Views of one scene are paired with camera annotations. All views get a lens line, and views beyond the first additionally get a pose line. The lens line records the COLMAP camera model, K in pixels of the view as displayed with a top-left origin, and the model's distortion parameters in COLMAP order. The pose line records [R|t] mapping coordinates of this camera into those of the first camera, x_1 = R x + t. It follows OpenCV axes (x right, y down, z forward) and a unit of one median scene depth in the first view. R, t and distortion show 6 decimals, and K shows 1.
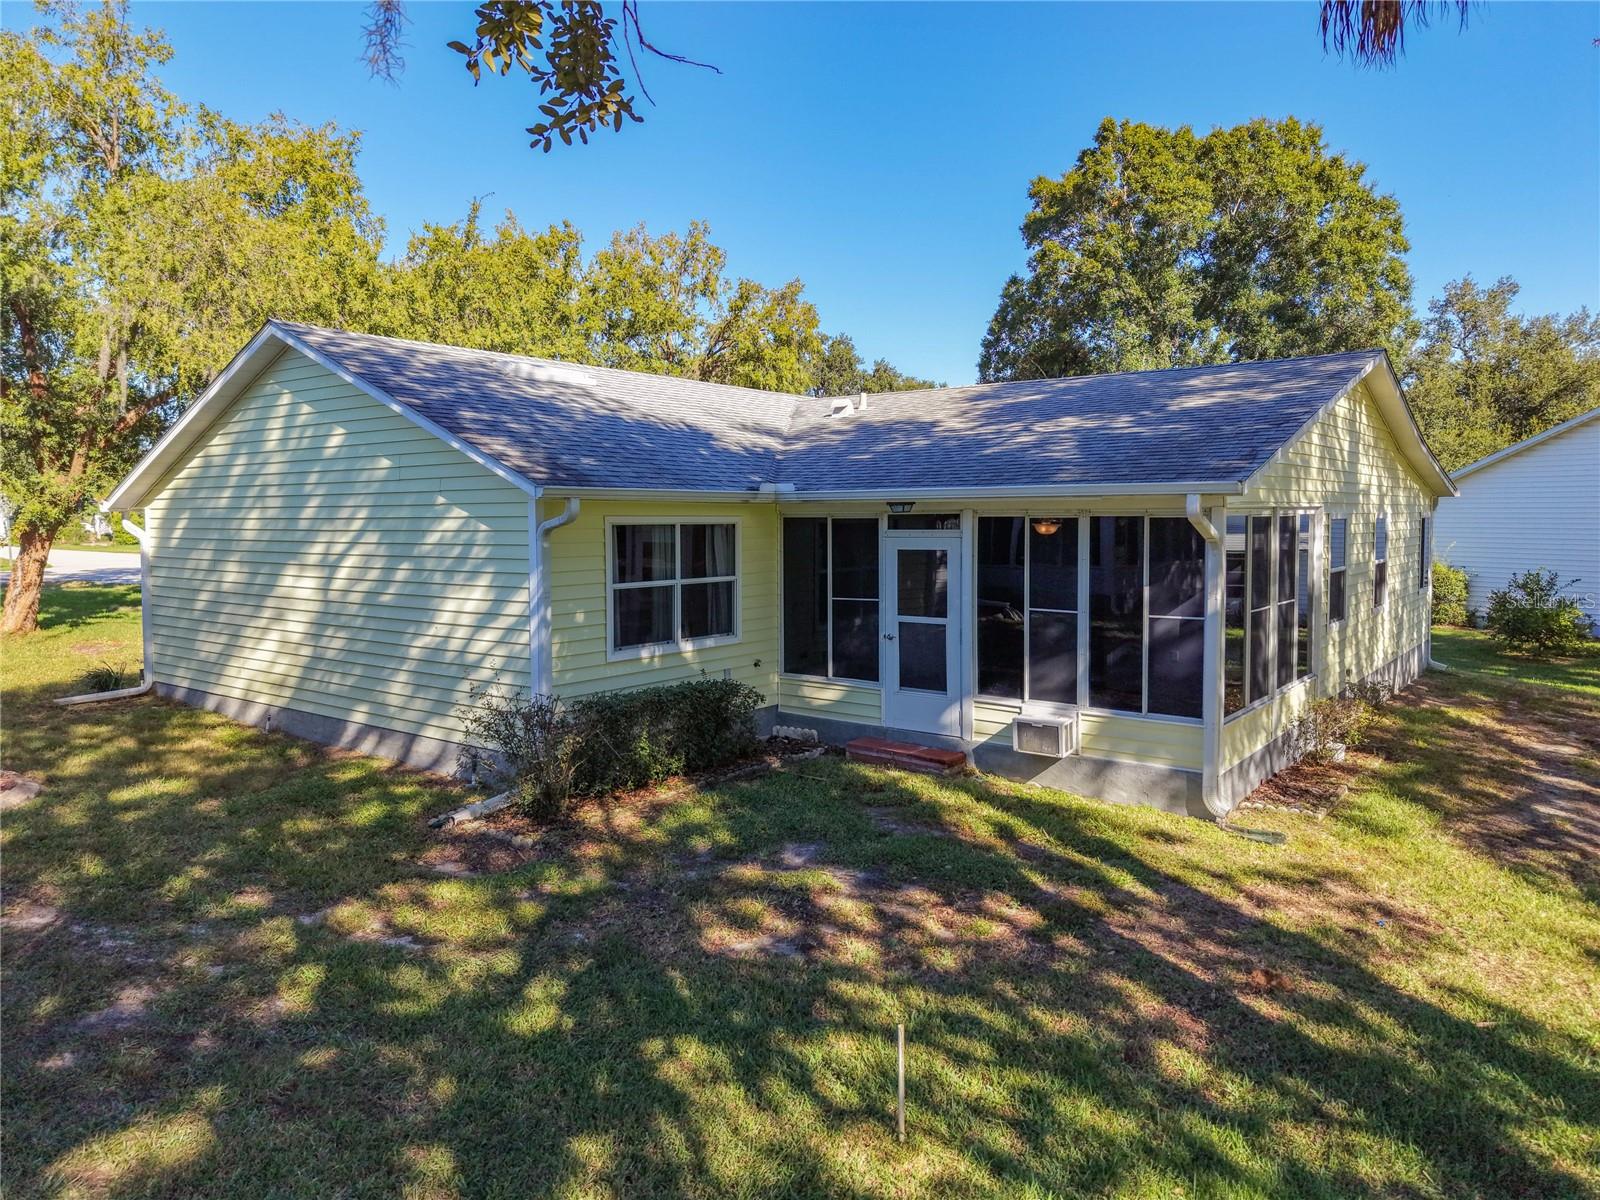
lens RADIAL K [[1118.4, 0, 800.0], [0, 1118.4, 600.0], [0, 0, 1]] dist [-0.003264, -0.000520]
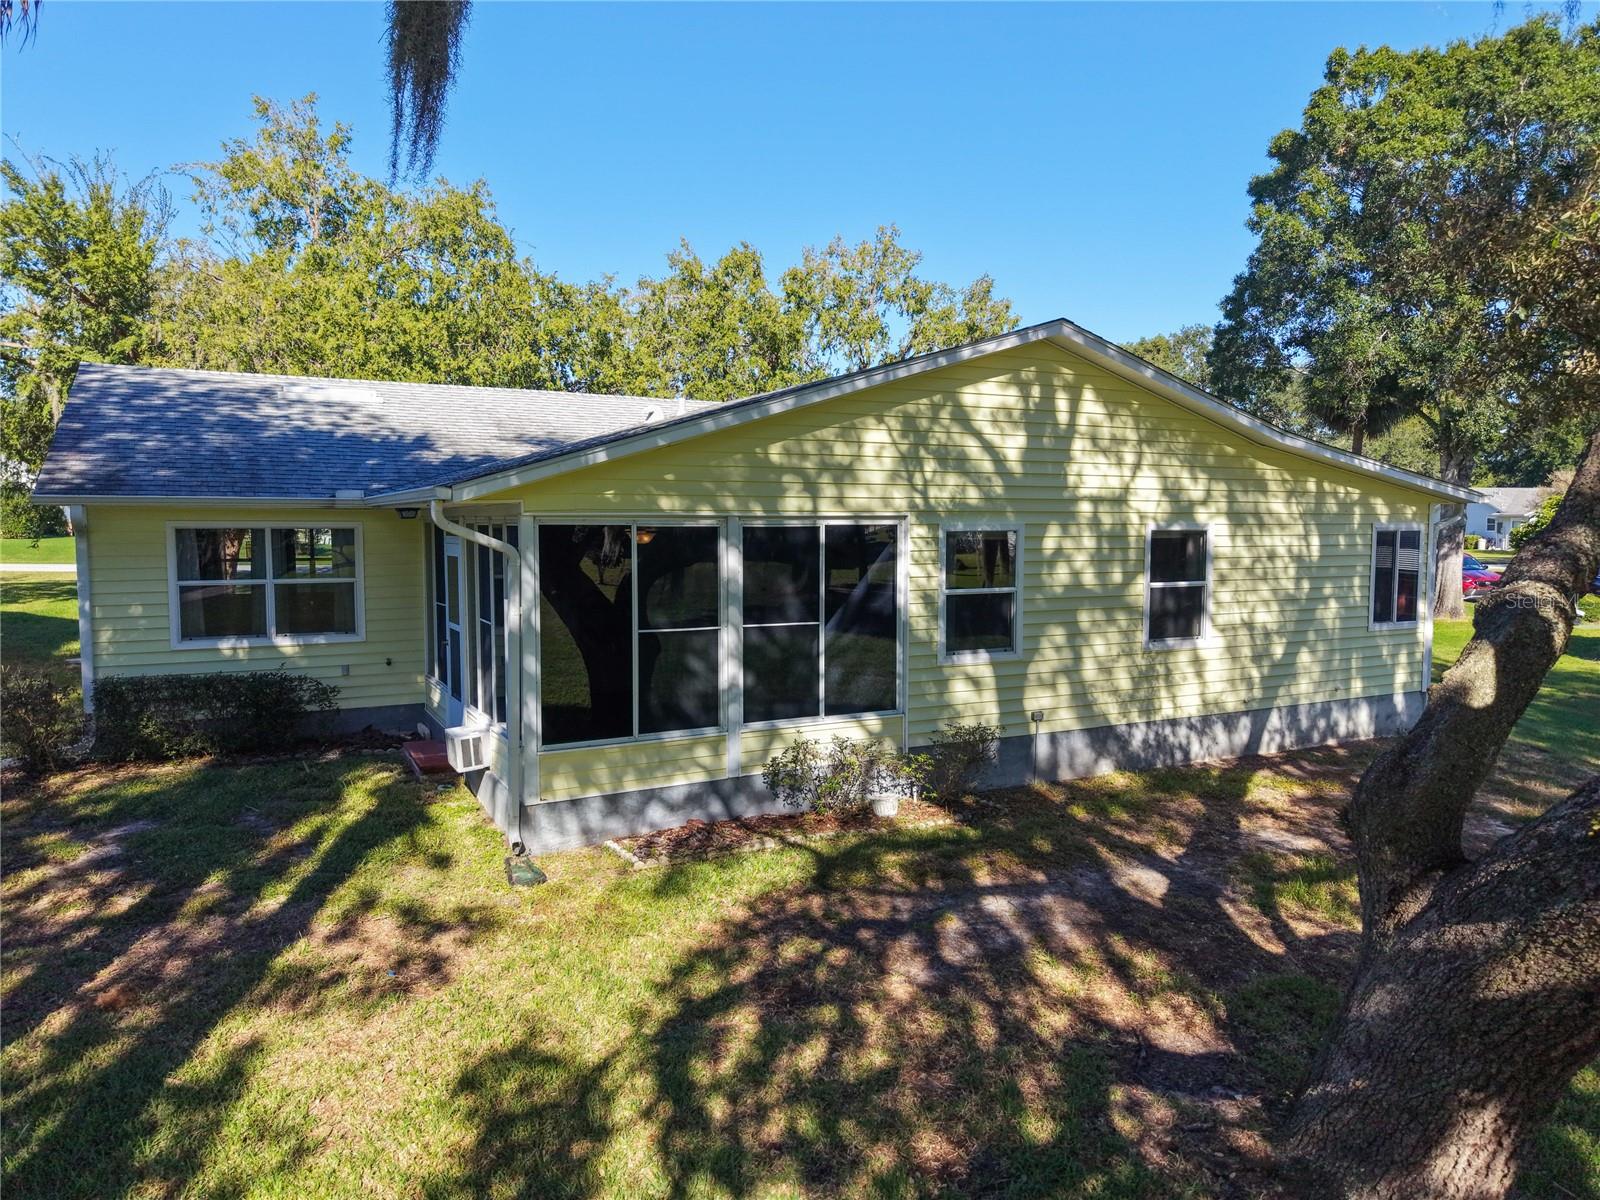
lens RADIAL K [[1118.4, 0, 800.0], [0, 1118.4, 600.0], [0, 0, 1]] dist [-0.003264, -0.000520]
pose [[0.900704, 0.032847, -0.433191, 1.137849], [-0.035729, 0.999360, 0.001488, -0.026368], [0.432962, 0.014137, 0.901301, 0.309808]]
